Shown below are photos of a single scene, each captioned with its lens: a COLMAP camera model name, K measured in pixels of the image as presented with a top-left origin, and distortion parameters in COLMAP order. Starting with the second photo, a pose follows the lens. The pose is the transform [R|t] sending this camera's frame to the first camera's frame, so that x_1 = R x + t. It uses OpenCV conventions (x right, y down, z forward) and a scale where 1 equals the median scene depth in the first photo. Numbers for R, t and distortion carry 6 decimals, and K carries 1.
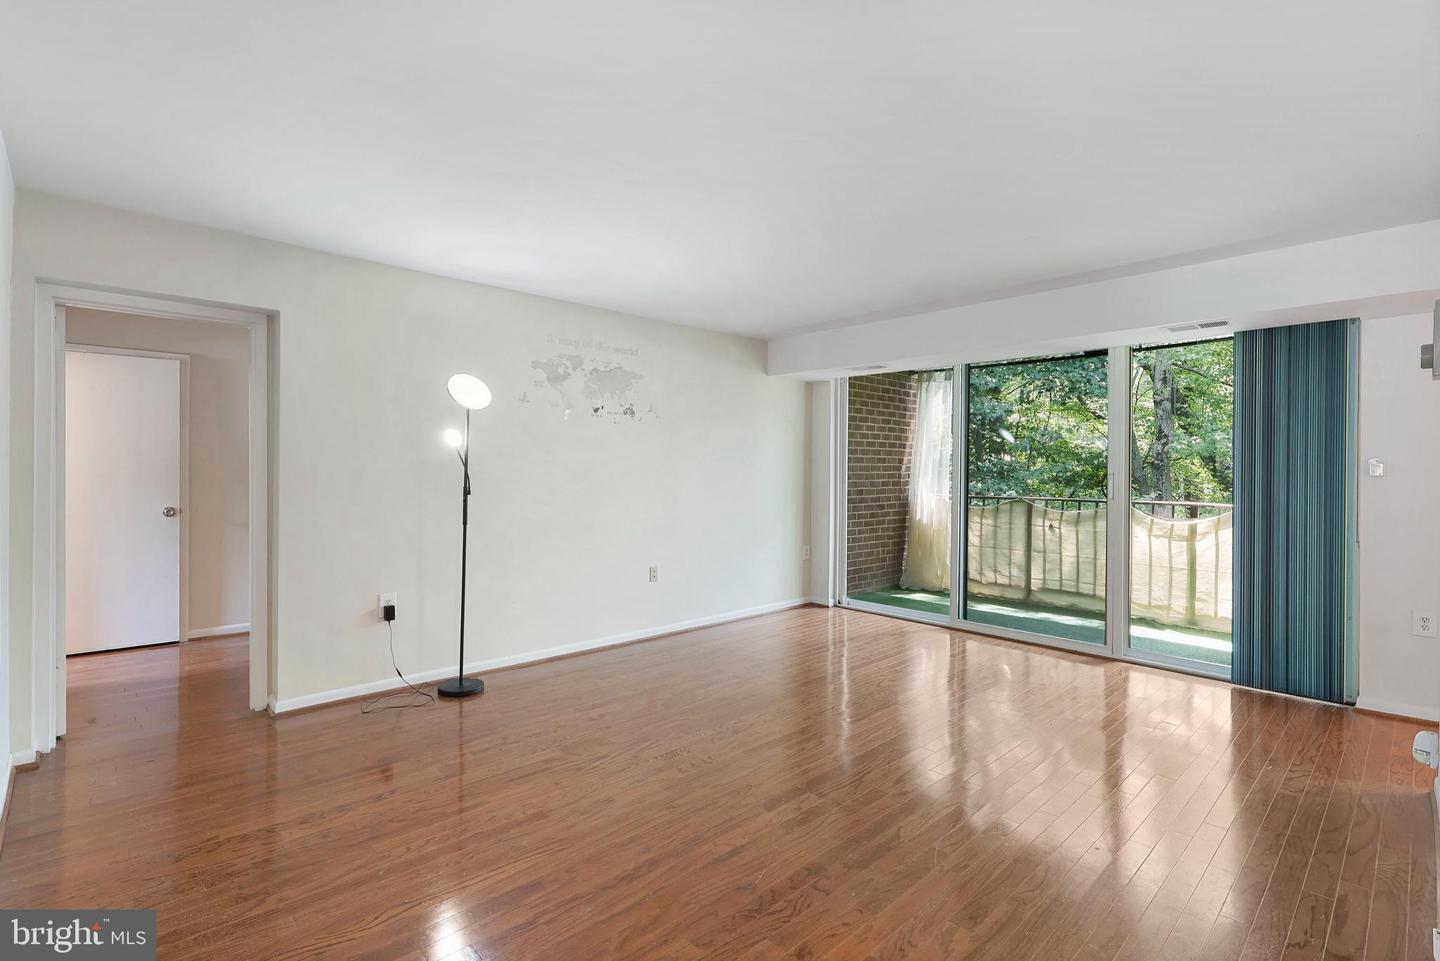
lens RADIAL K [[676.7, 0, 720.0], [0, 676.7, 474.1], [0, 0, 1]] dist [-0.000295, 0.000002]
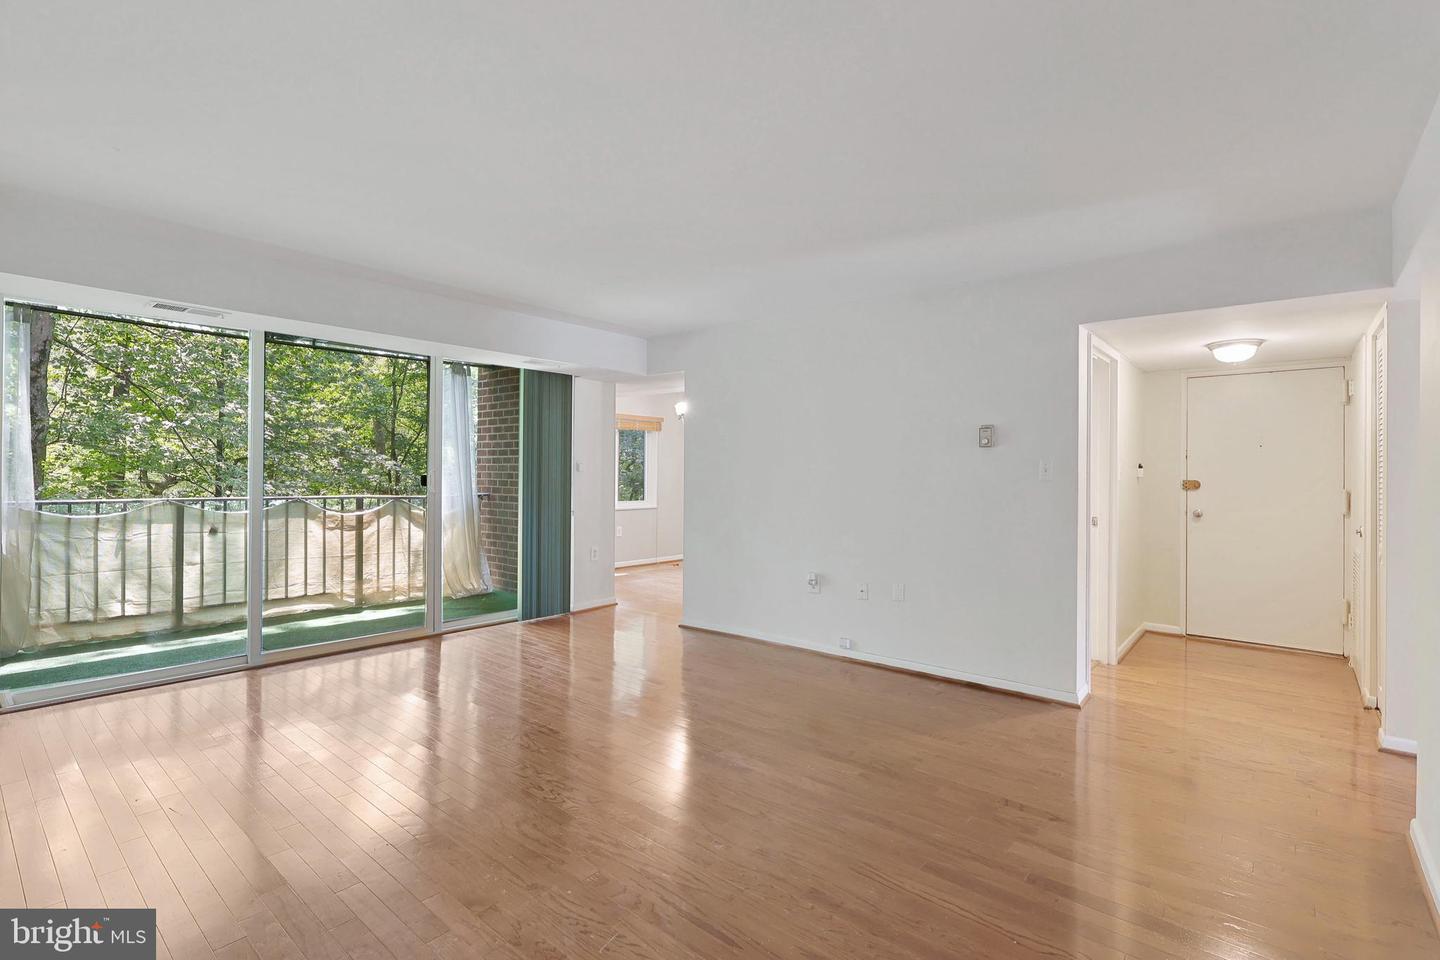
lens RADIAL K [[666.0, 0, 718.8], [0, 666.0, 472.4], [0, 0, 1]] dist [-0.002961, -0.000410]
pose [[-0.099450, -0.006954, 0.995018, -0.453646], [-0.006835, 0.999957, 0.006306, -0.006605], [-0.995019, -0.006173, -0.099493, 0.512837]]
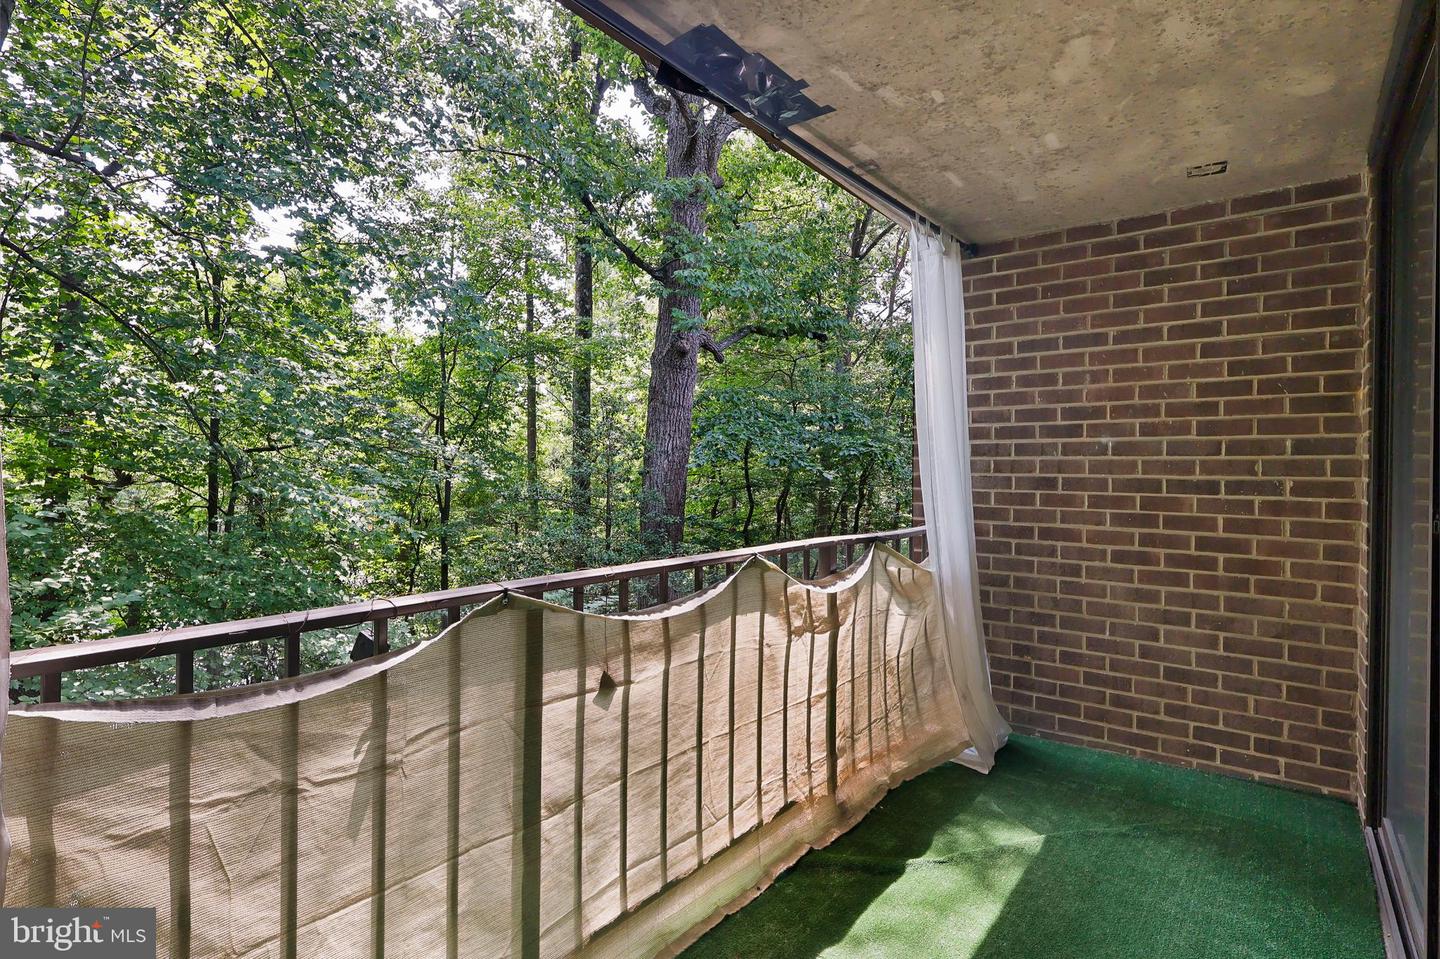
lens RADIAL K [[720.6, 0, 727.1], [0, 720.6, 471.9], [0, 0, 1]] dist [0.001818, 0.001060]
pose [[-0.156306, -0.014050, 0.987609, 0.245717], [-0.003935, 0.999900, 0.013602, -0.006721], [-0.987701, -0.001760, -0.156346, 1.129438]]
